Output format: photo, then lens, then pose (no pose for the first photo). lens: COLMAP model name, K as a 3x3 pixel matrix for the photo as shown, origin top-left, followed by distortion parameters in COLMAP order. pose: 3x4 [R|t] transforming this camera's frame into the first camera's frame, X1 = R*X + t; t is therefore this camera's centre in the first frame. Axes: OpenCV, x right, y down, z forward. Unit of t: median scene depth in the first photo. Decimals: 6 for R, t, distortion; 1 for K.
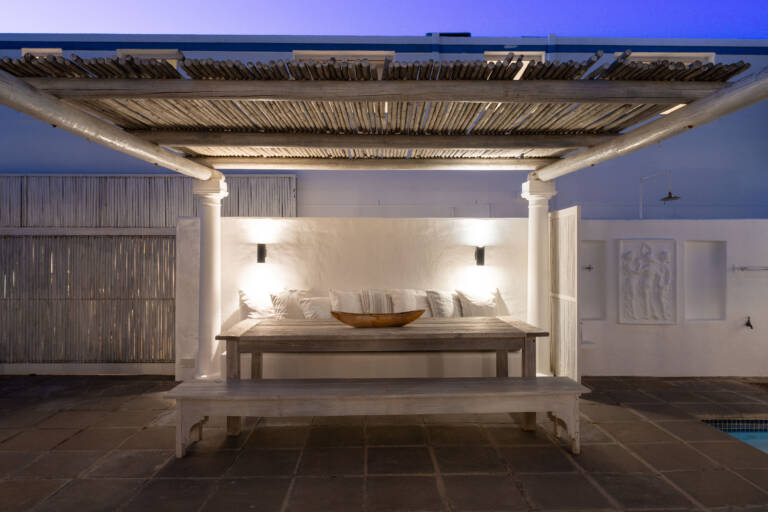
lens RADIAL K [[487.1, 0, 384.0], [0, 487.1, 256.0], [0, 0, 1]] dist [-0.019554, -0.000736]
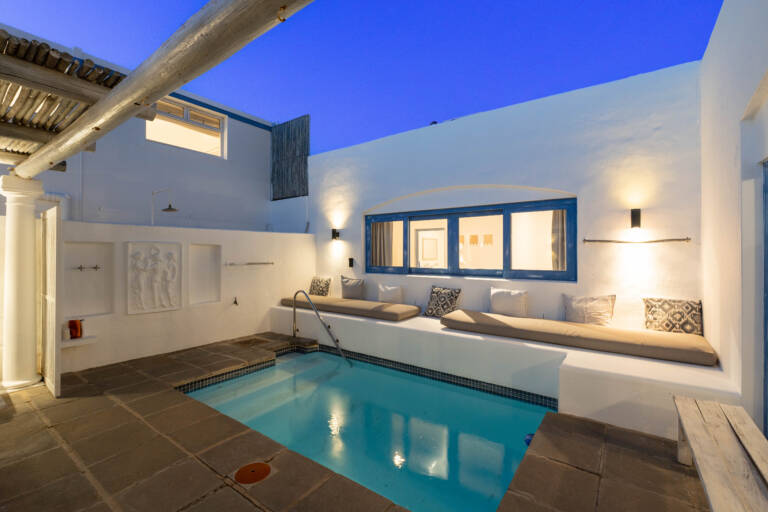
lens RADIAL K [[334.8, 0, 384.0], [0, 334.8, 256.0], [0, 0, 1]] dist [0.001320, 0.000325]
pose [[0.583123, -0.006607, 0.812357, 0.197245], [0.010044, 0.999949, 0.000923, 0.004762], [-0.812322, 0.007621, 0.583160, 0.041305]]
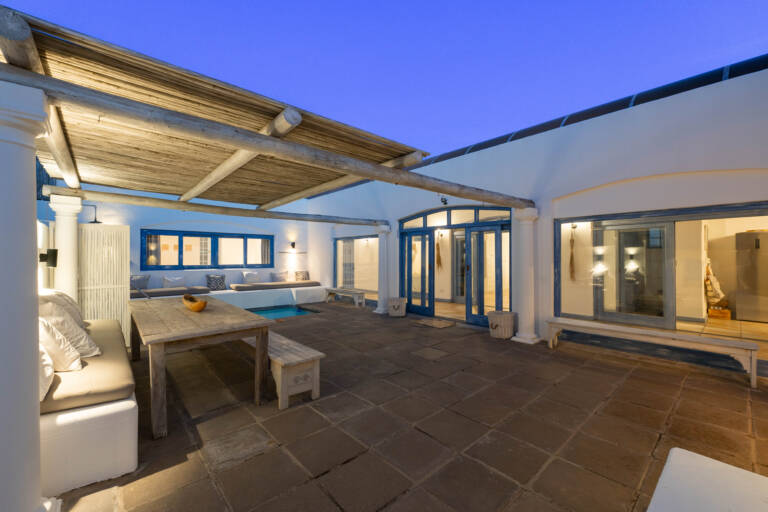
lens RADIAL K [[319.1, 0, 384.0], [0, 319.1, 256.0], [0, 0, 1]] dist [-0.000378, -0.000006]
pose [[-0.656824, 0.005702, 0.754022, -0.678874], [0.009980, 0.999950, 0.001132, 0.003663], [-0.753978, 0.008268, -0.656848, 0.789062]]
